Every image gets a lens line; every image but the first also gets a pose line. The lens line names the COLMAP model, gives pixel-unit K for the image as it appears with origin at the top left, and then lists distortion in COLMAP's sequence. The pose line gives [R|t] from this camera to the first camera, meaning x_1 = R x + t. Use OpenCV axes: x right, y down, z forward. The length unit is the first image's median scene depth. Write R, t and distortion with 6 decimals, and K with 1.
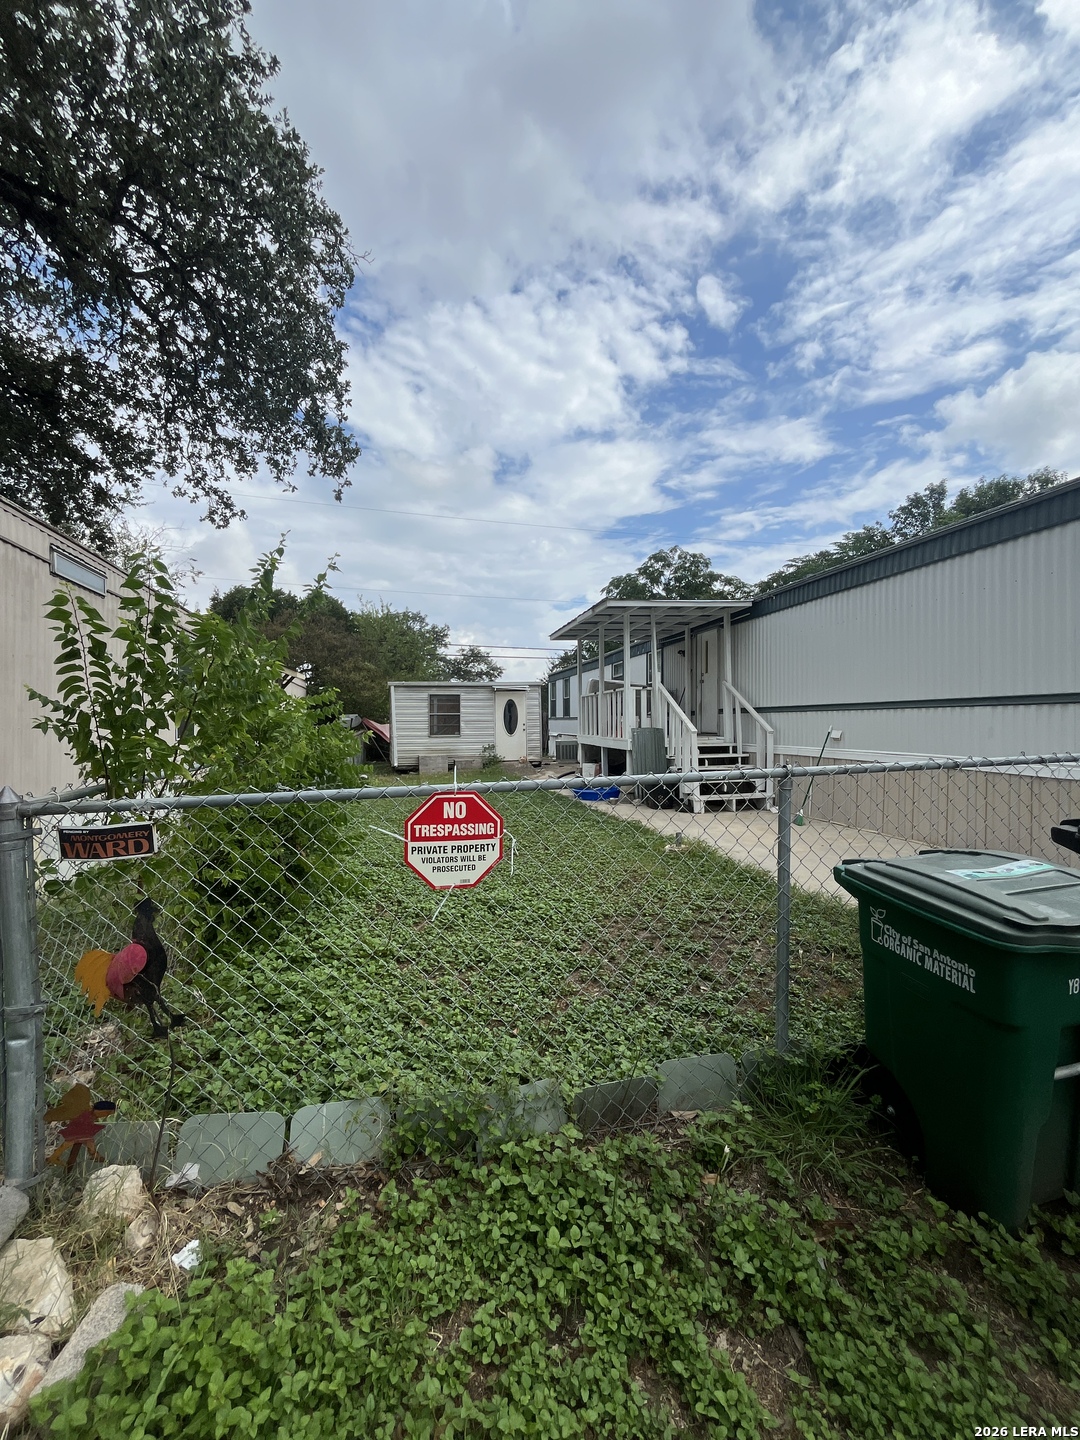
lens RADIAL K [[571.2, 0, 523.0], [0, 571.2, 721.5], [0, 0, 1]] dist [-0.000247, -0.000028]
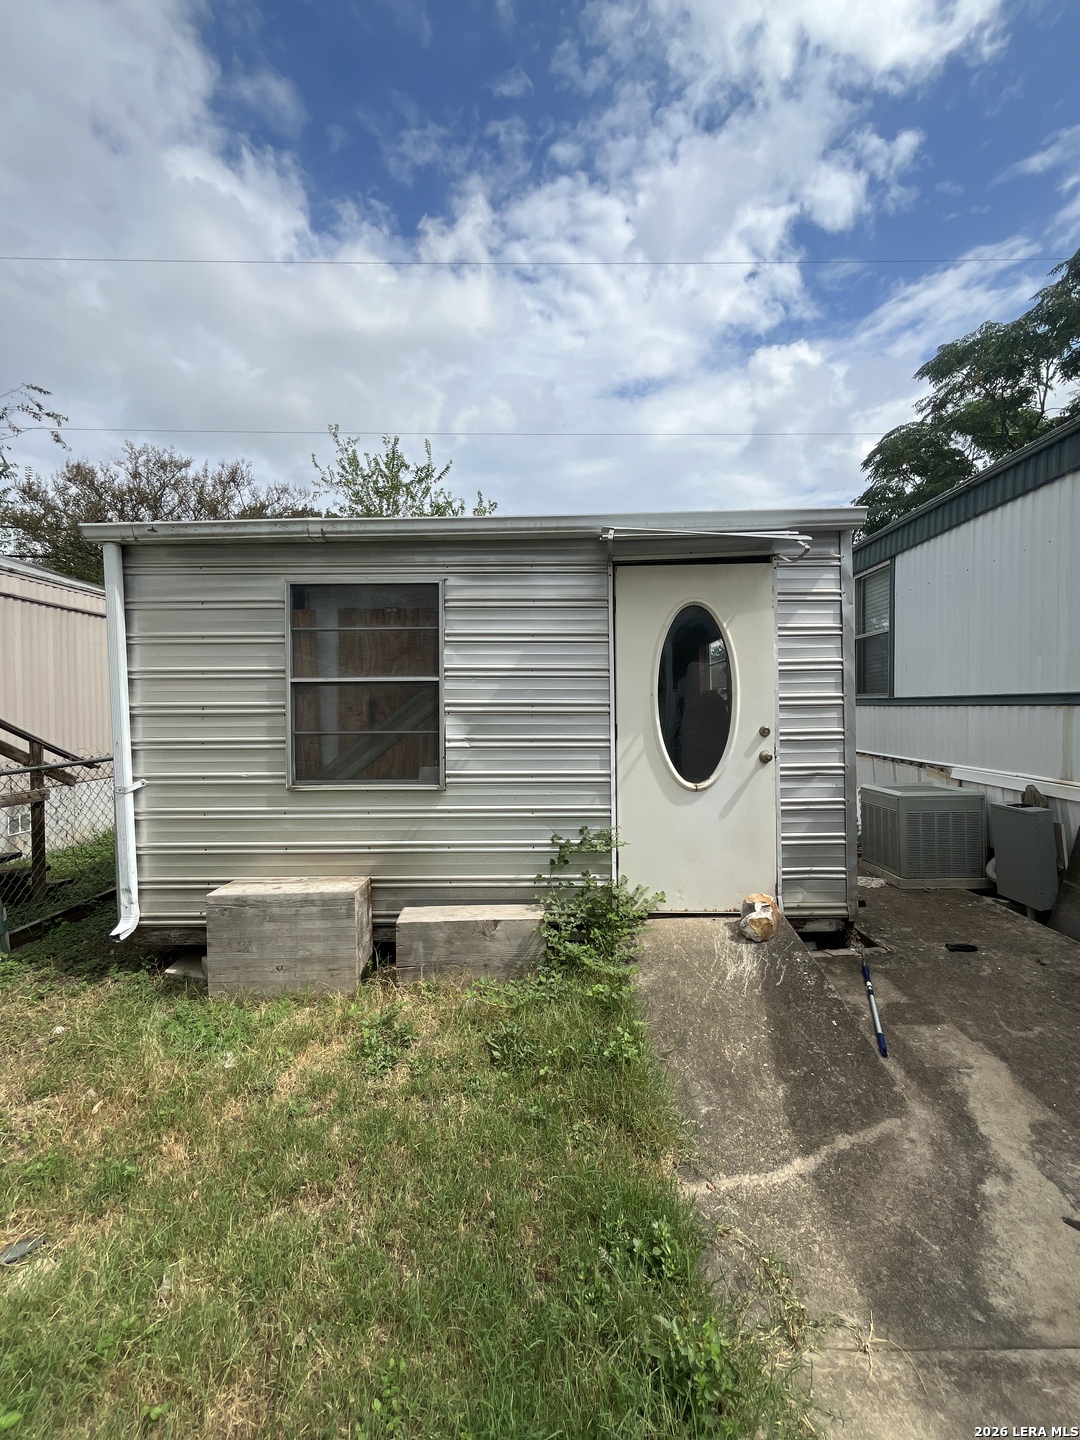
lens RADIAL K [[642.5, 0, 540.0], [0, 642.5, 720.0], [0, 0, 1]] dist [-0.002983, -0.000279]
pose [[0.983084, 0.005156, -0.183084, -0.056205], [-0.006914, 0.999936, -0.008964, 0.004935], [0.183026, 0.010078, 0.983056, 1.305318]]
